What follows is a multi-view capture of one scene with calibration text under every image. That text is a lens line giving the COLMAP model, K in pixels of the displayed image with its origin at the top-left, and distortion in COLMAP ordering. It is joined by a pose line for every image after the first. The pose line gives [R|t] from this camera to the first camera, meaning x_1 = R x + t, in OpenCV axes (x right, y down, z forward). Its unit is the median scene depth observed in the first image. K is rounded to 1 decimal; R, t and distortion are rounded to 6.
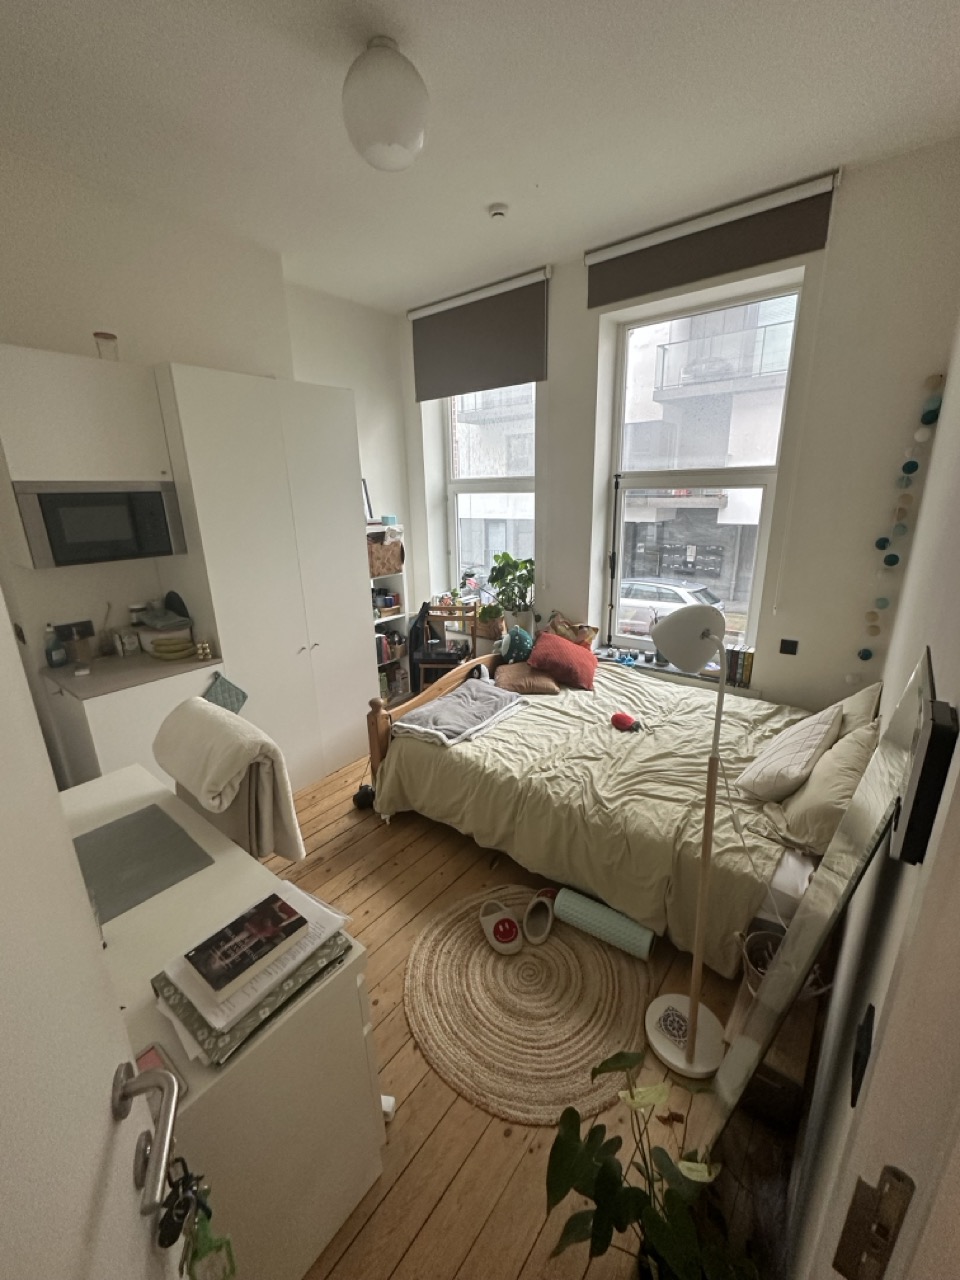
lens RADIAL K [[512.4, 0, 480.0], [0, 512.4, 640.0], [0, 0, 1]] dist [0.001856, -0.000117]
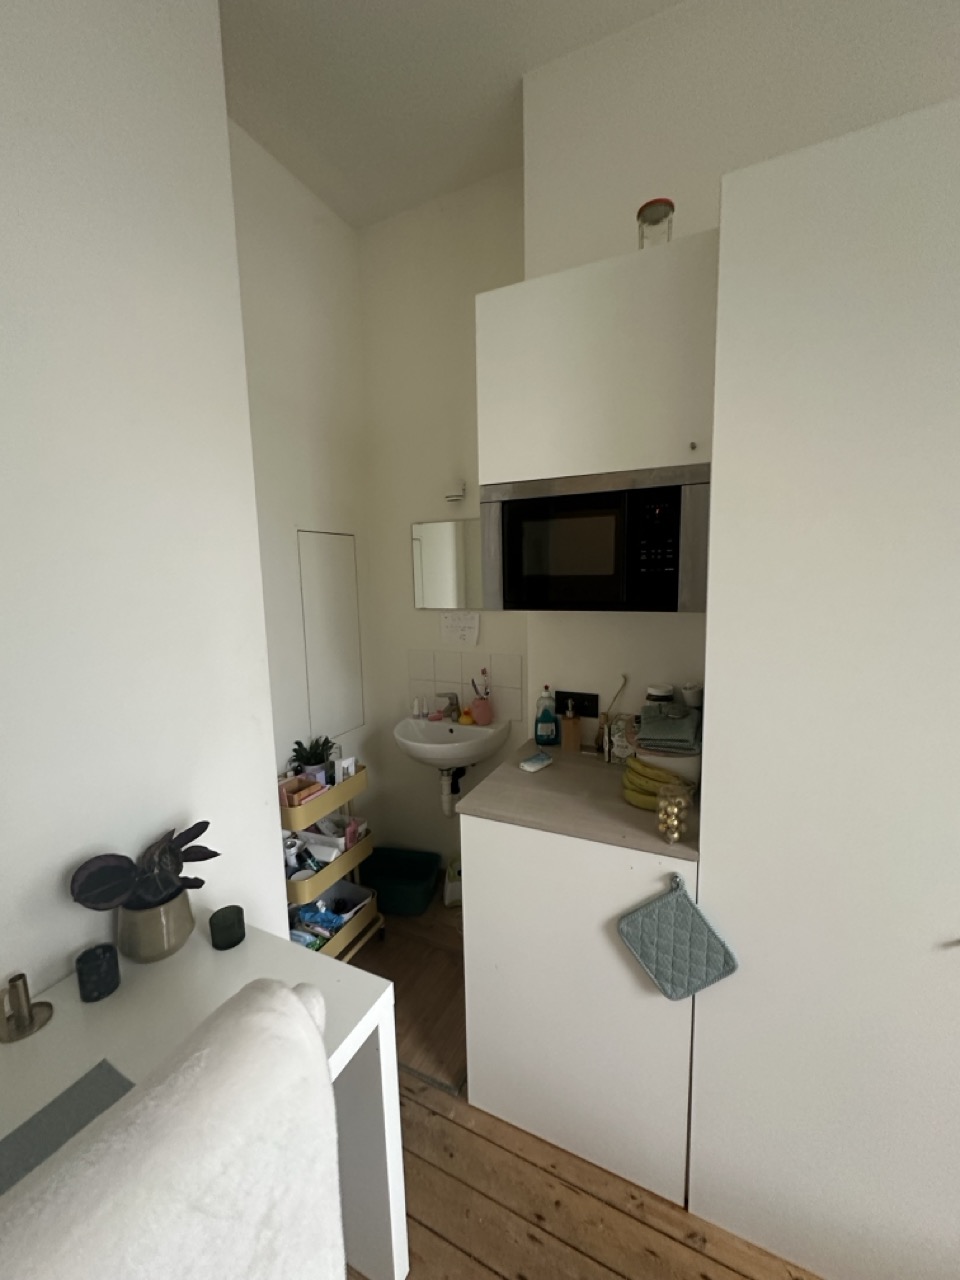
lens RADIAL K [[512.4, 0, 480.0], [0, 512.4, 640.0], [0, 0, 1]] dist [0.001856, -0.000117]
pose [[0.214944, 0.141967, -0.966253, -0.152663], [-0.258563, 0.962346, 0.083875, -0.130173], [0.941777, 0.231809, 0.243558, 0.698294]]
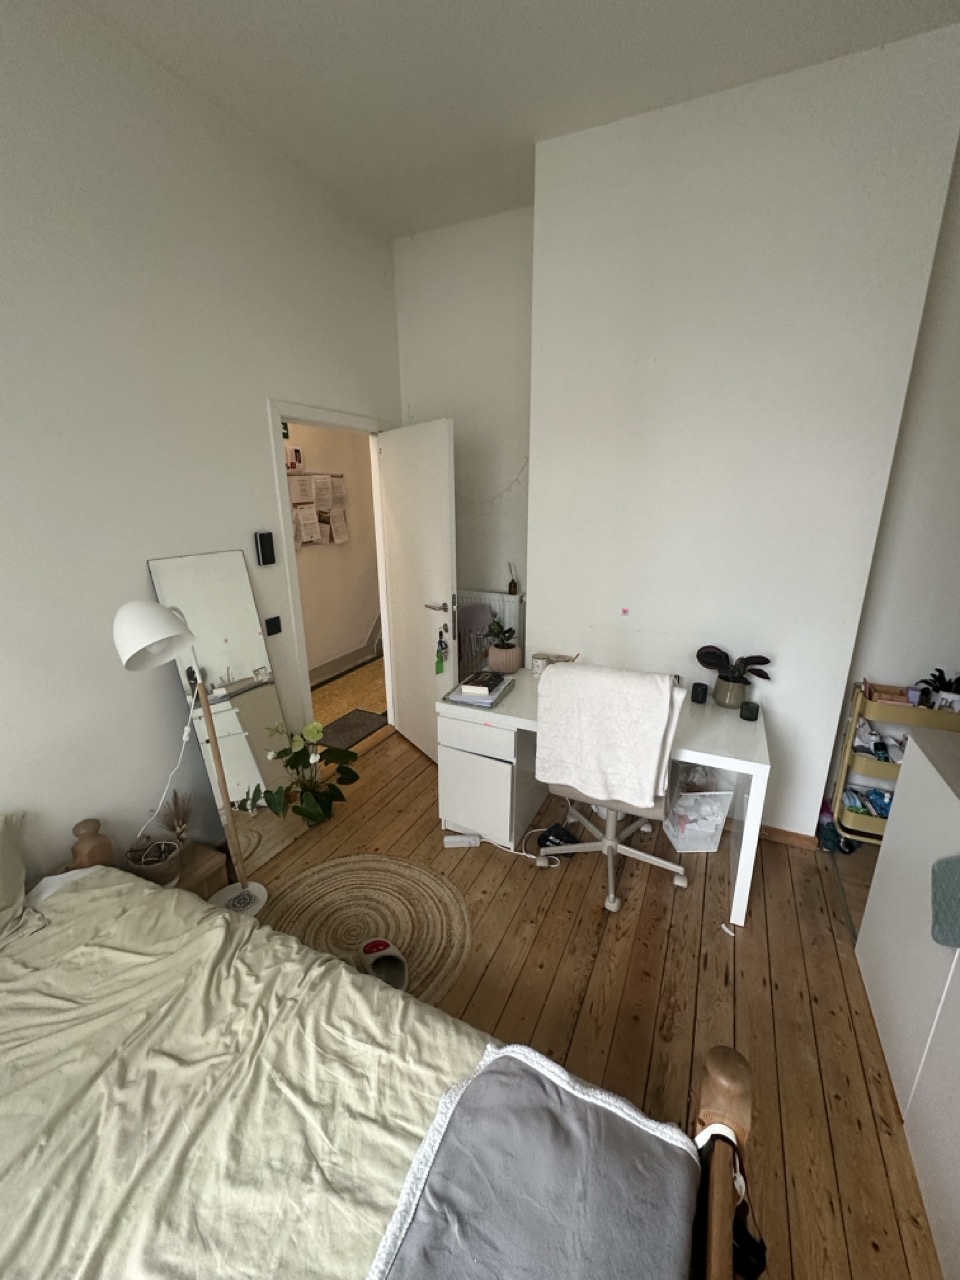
lens RADIAL K [[512.4, 0, 480.0], [0, 512.4, 640.0], [0, 0, 1]] dist [0.001856, -0.000117]
pose [[-0.972119, 0.085204, -0.218459, 0.016857], [-0.047209, 0.841456, 0.538260, -0.336113], [0.229685, 0.533566, -0.813973, 1.207049]]
